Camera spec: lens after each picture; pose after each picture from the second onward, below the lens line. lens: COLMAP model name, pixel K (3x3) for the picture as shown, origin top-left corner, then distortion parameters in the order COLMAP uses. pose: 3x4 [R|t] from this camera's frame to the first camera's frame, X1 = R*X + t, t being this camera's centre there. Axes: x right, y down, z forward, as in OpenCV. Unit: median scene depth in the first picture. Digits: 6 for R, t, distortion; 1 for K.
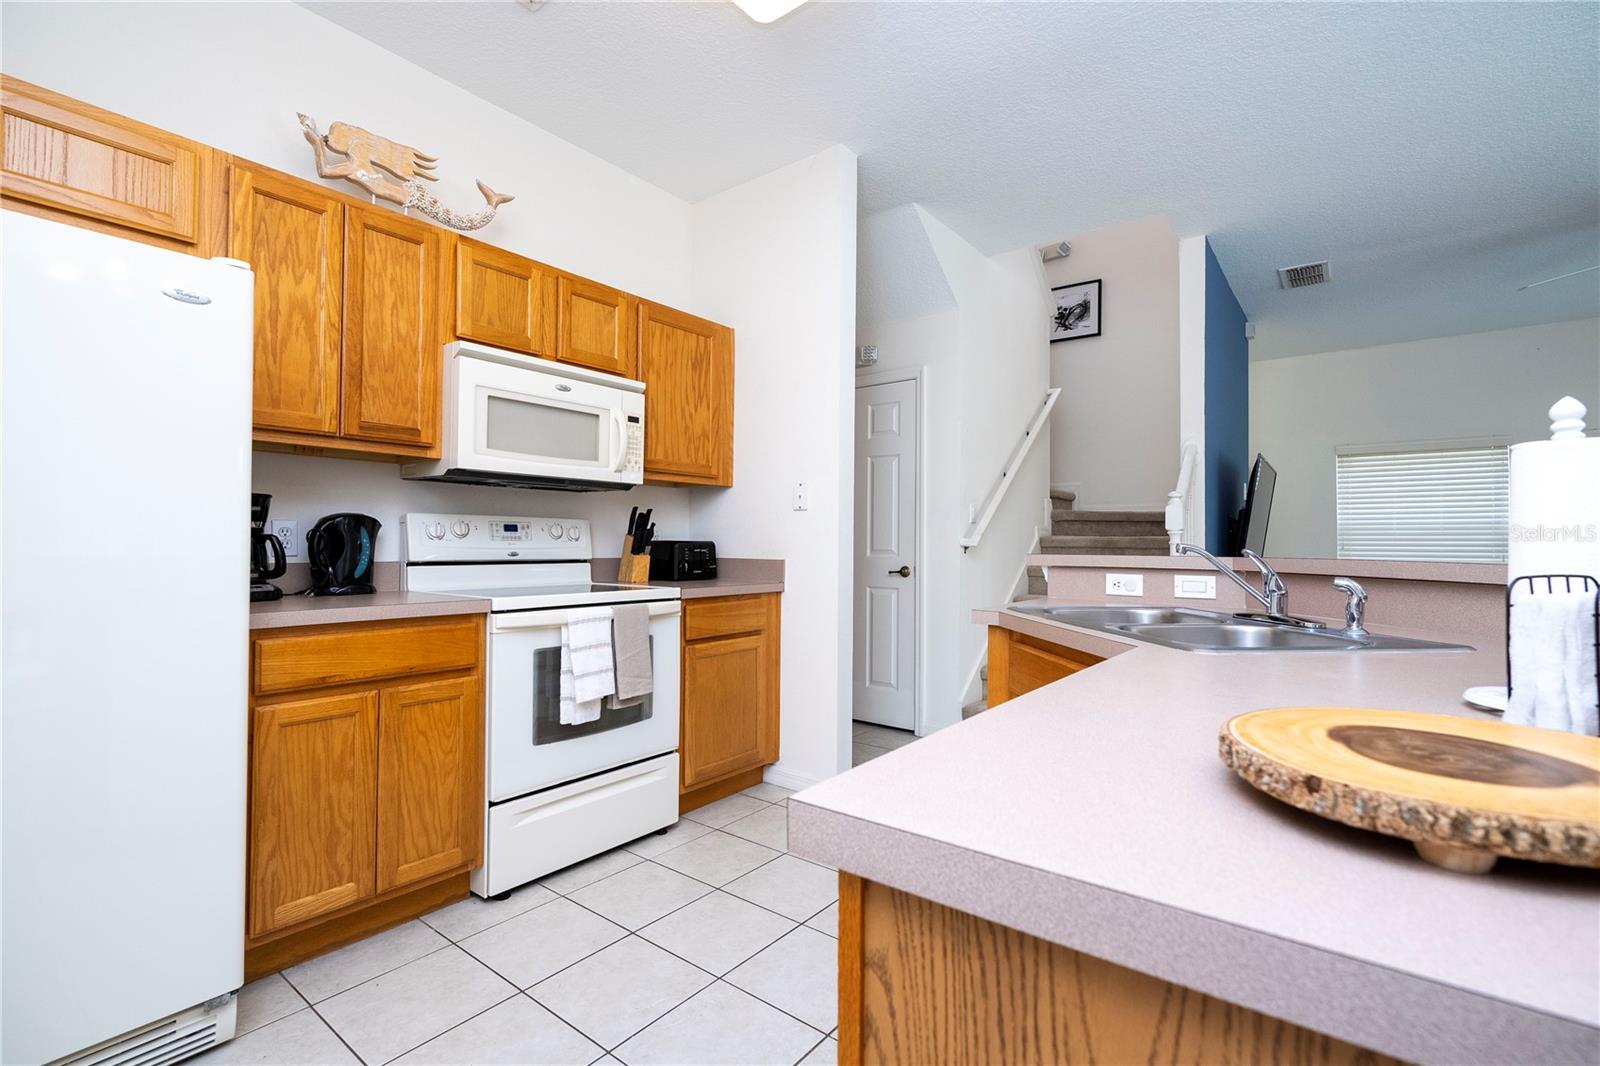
lens RADIAL K [[716.7, 0, 806.9], [0, 716.7, 551.1], [0, 0, 1]] dist [-0.003318, 0.003414]
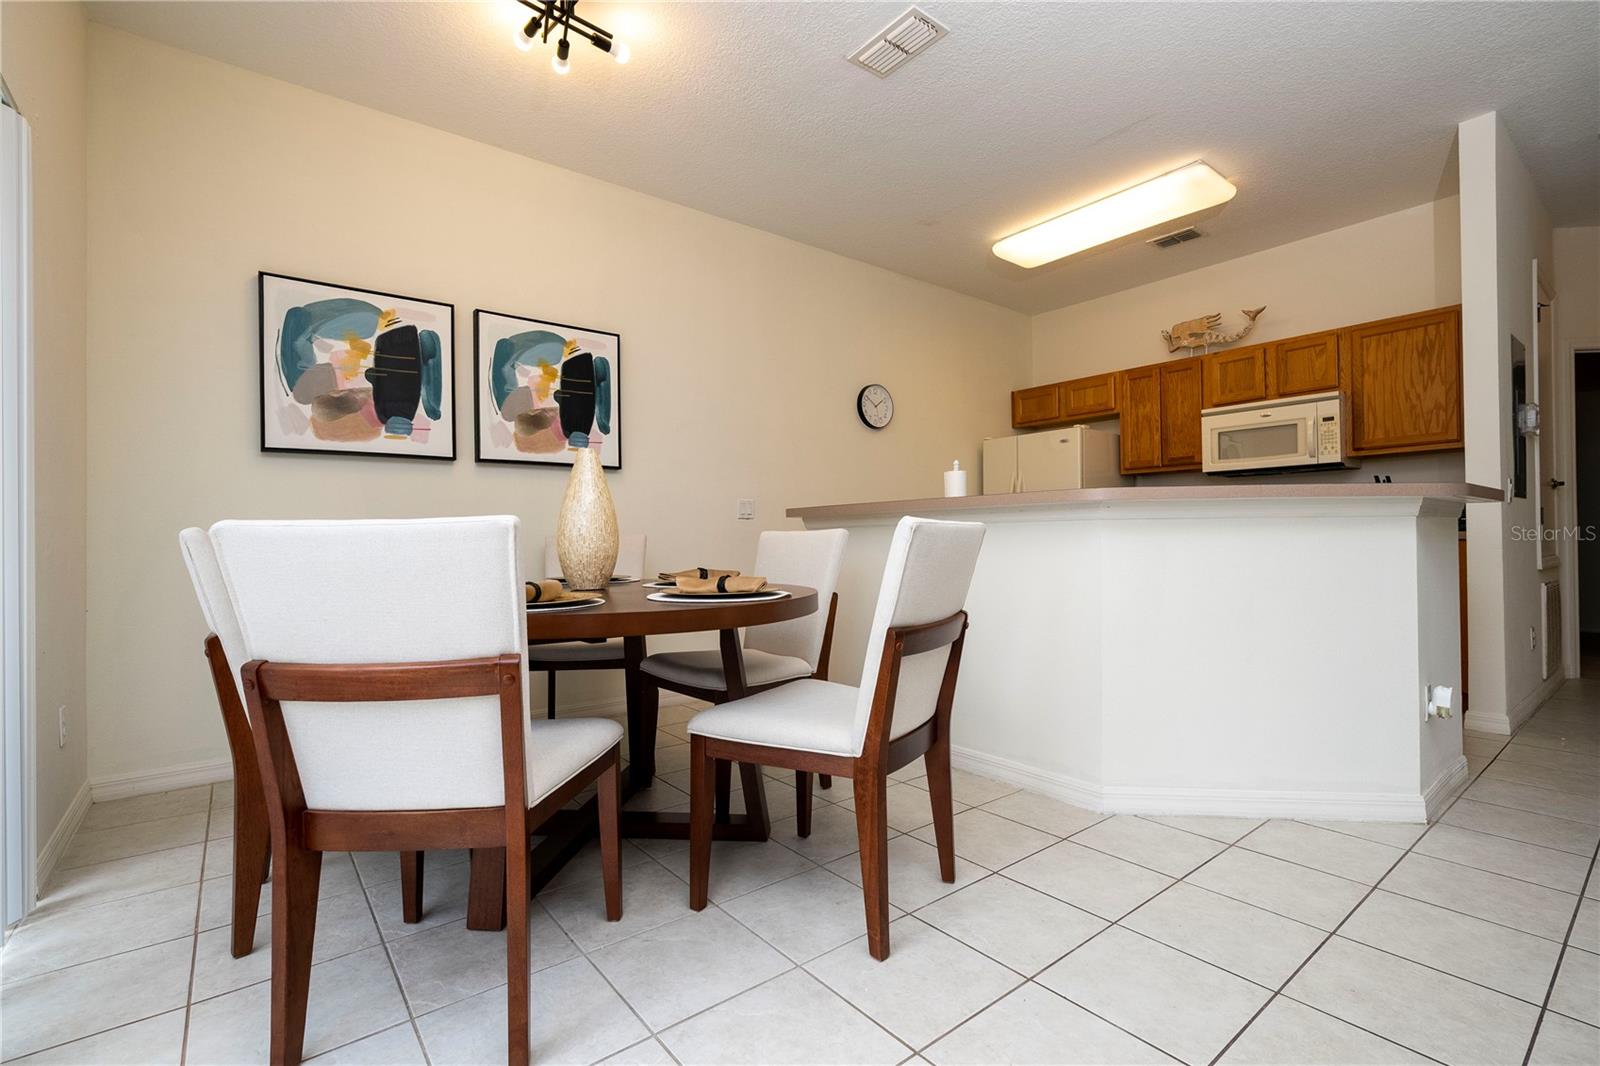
lens RADIAL K [[716.7, 0, 802.2], [0, 716.7, 535.6], [0, 0, 1]] dist [-0.003318, 0.003414]
pose [[-0.233109, 0.004181, -0.972442, 1.557835], [0.014750, 0.999891, 0.000763, 0.040531], [0.972339, -0.014165, -0.233145, 0.316799]]
